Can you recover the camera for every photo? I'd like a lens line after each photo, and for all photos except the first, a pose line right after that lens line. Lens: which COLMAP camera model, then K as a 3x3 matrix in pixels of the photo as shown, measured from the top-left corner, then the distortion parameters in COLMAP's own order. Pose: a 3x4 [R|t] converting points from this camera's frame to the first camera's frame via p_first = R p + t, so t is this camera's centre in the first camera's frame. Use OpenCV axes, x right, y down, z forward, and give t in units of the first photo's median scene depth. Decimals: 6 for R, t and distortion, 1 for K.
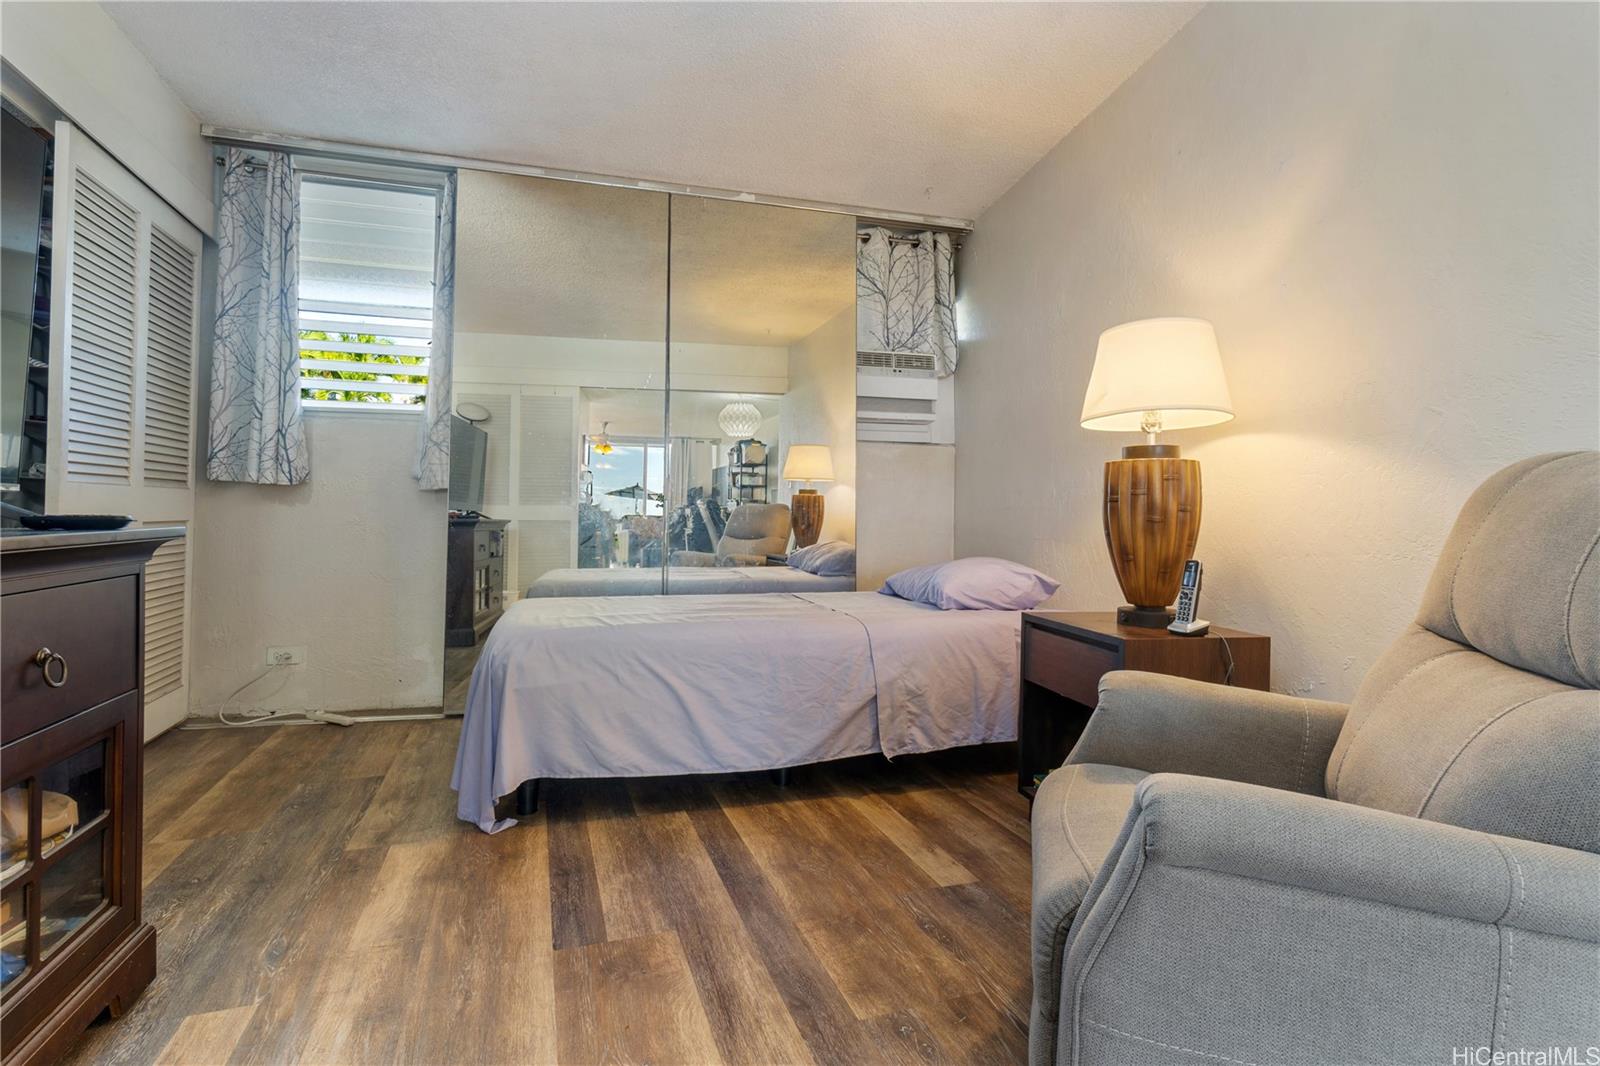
lens RADIAL K [[735.9, 0, 780.2], [0, 735.9, 494.1], [0, 0, 1]] dist [-0.001608, 0.000110]
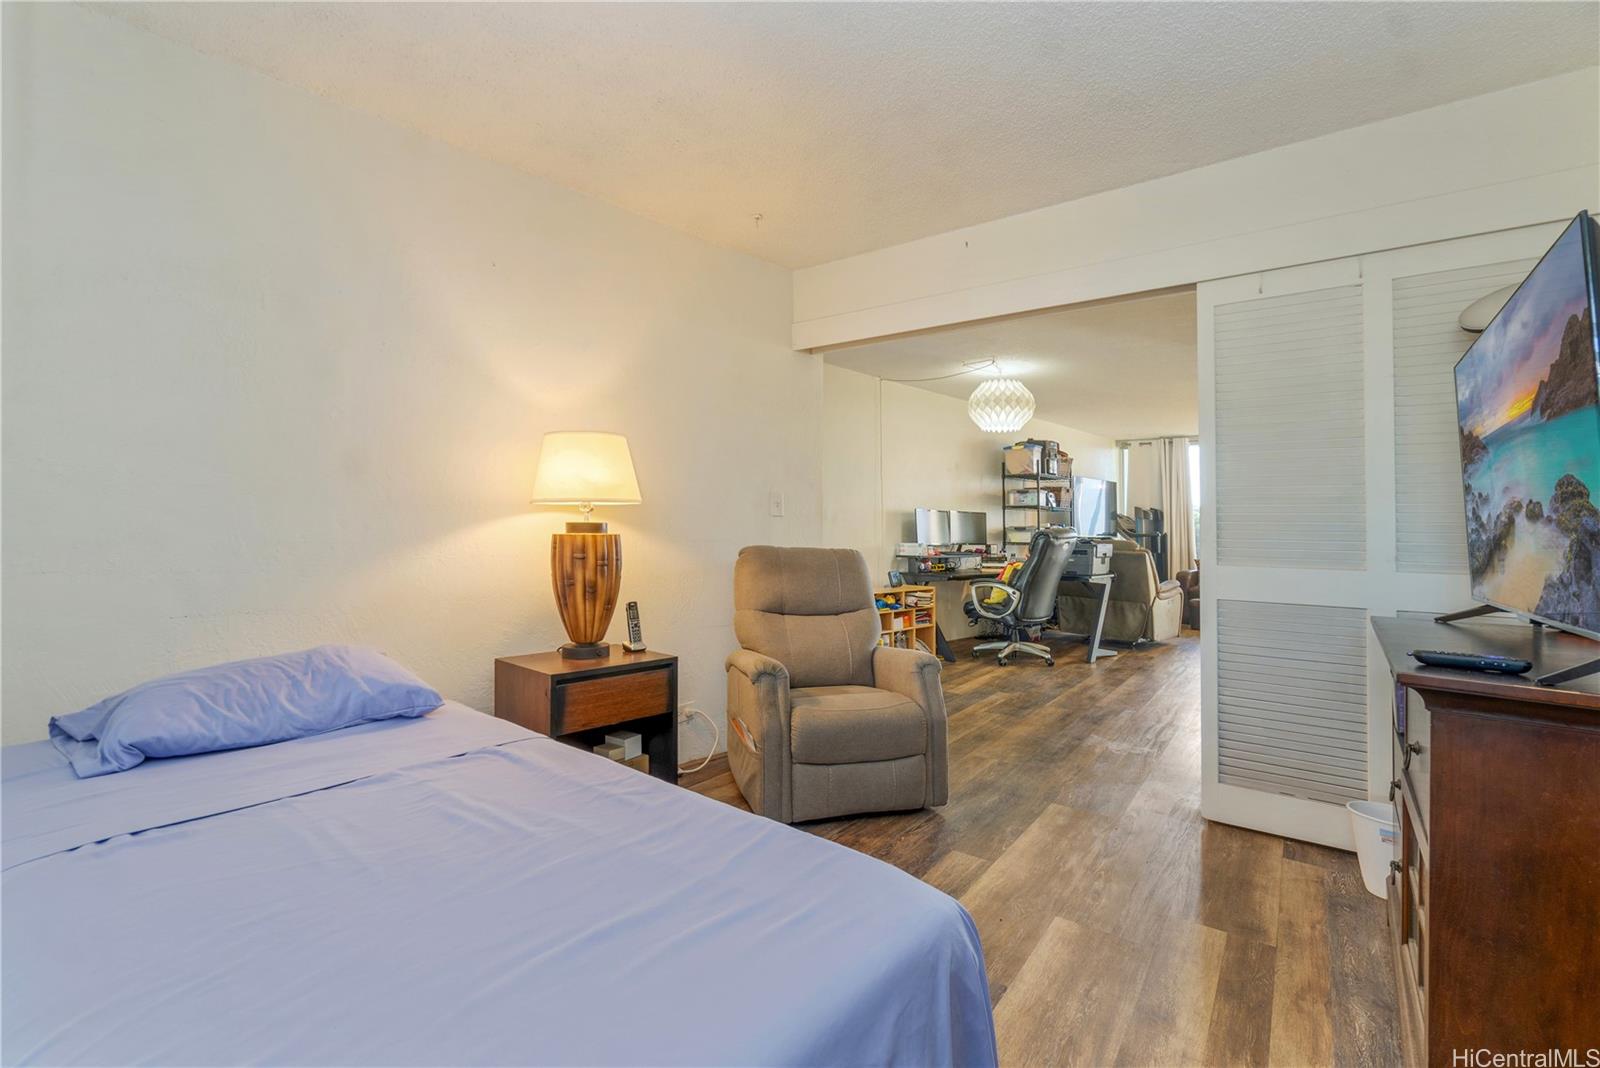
lens RADIAL K [[682.7, 0, 785.2], [0, 682.7, 500.7], [0, 0, 1]] dist [-0.002964, 0.000431]
pose [[-0.562331, 0.018187, 0.826712, -0.686115], [-0.048087, 0.997347, -0.054649, -0.049583], [-0.825513, -0.070485, -0.559965, 1.315019]]
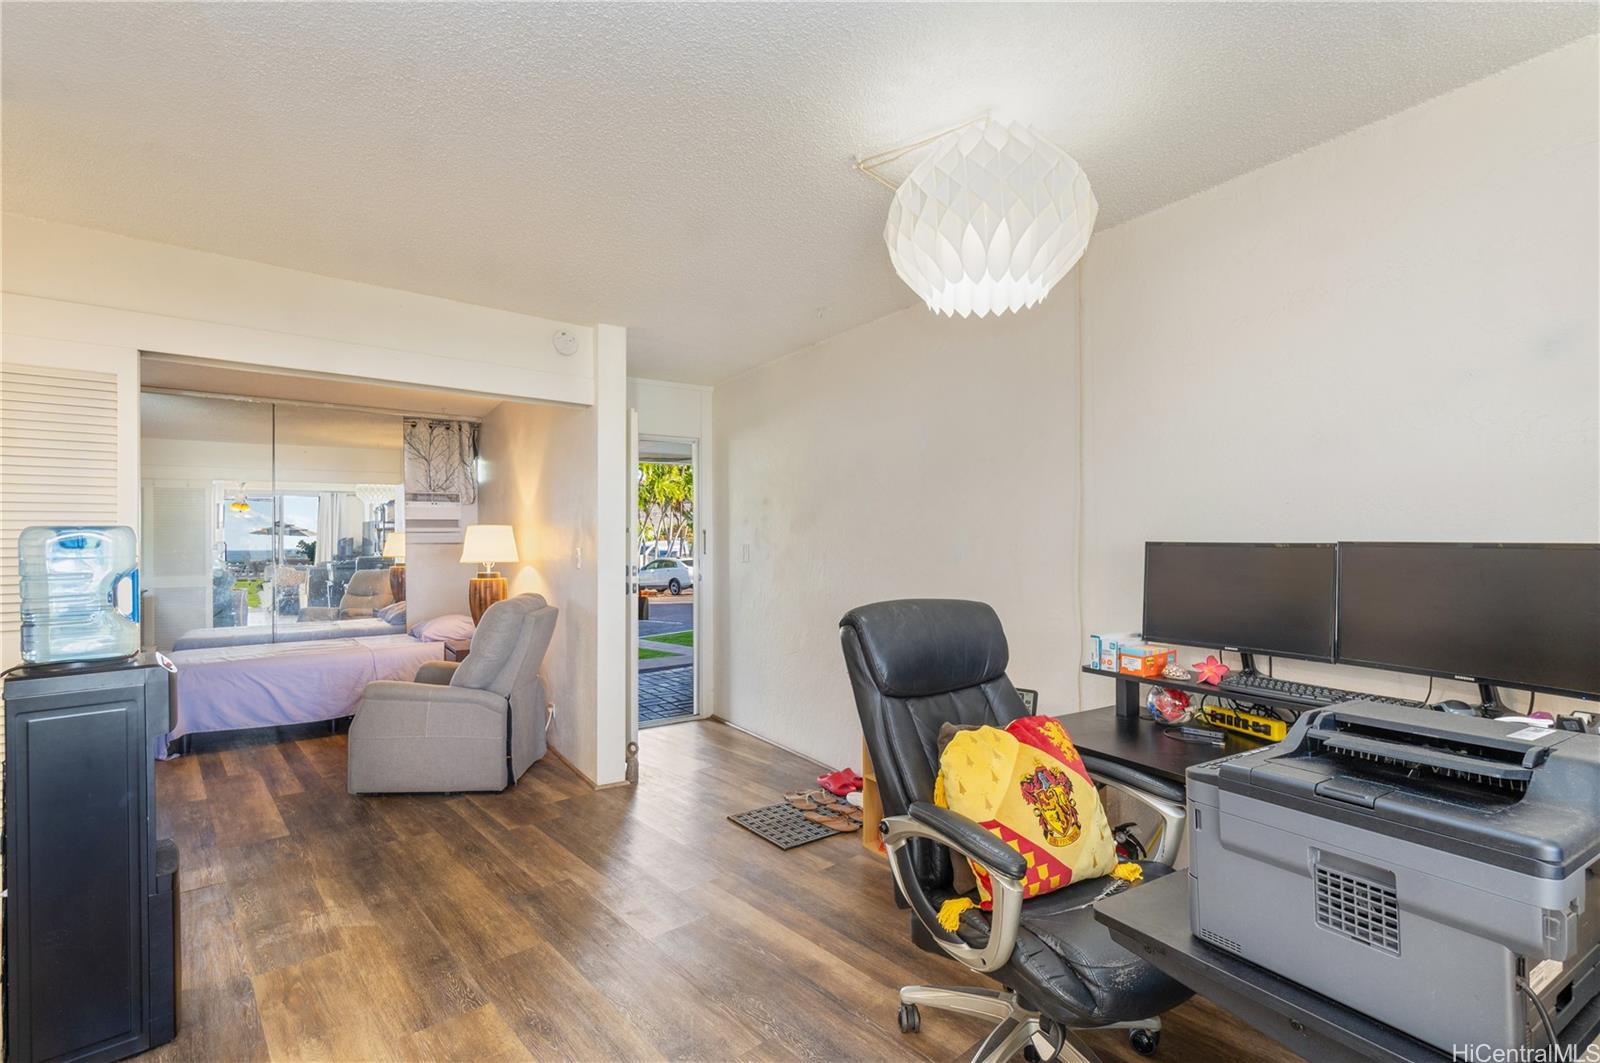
lens RADIAL K [[777.0, 0, 800.0], [0, 777.0, 531.5], [0, 0, 1]] dist [-0.001316, 0.000124]
pose [[0.929816, -0.012950, 0.367798, 0.474112], [0.004370, 0.999699, 0.024152, -0.238601], [-0.367999, -0.020850, 0.929592, -1.665081]]
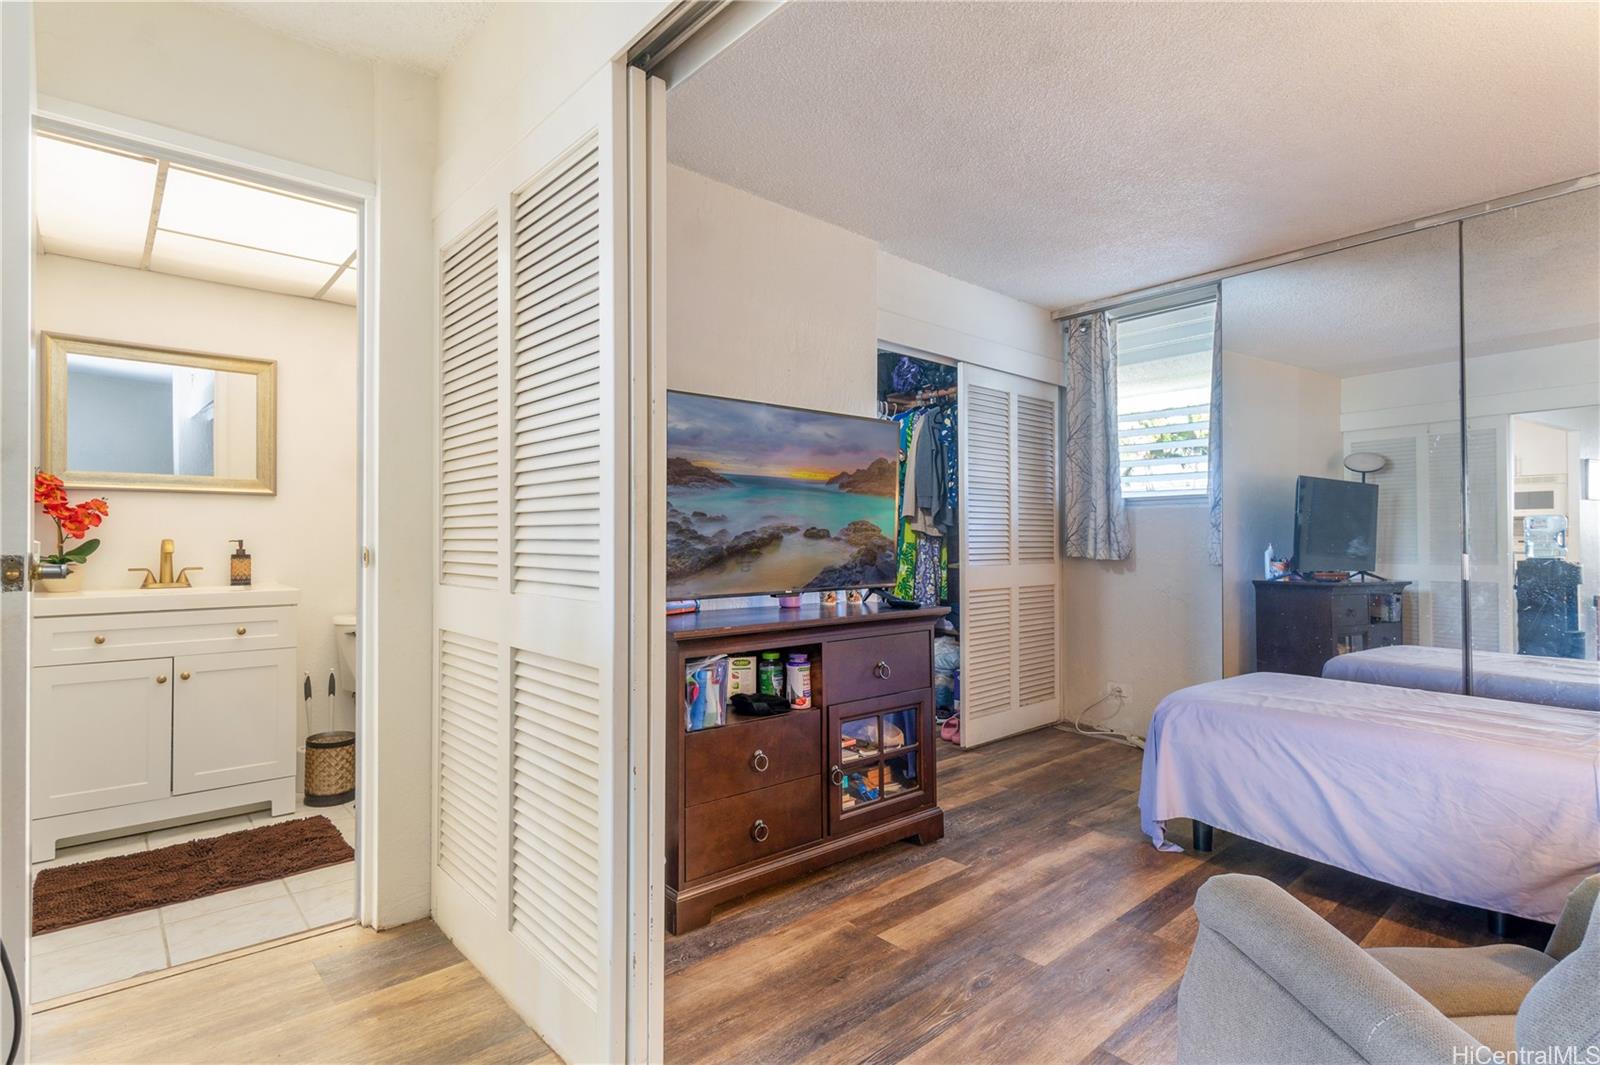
lens RADIAL K [[777.0, 0, 800.0], [0, 777.0, 532.5], [0, 0, 1]] dist [-0.001316, 0.000124]
pose [[0.395573, -0.020636, -0.918203, 0.574557], [0.025974, 0.999599, -0.011275, -0.089249], [0.918067, -0.019390, 0.395951, -0.099770]]
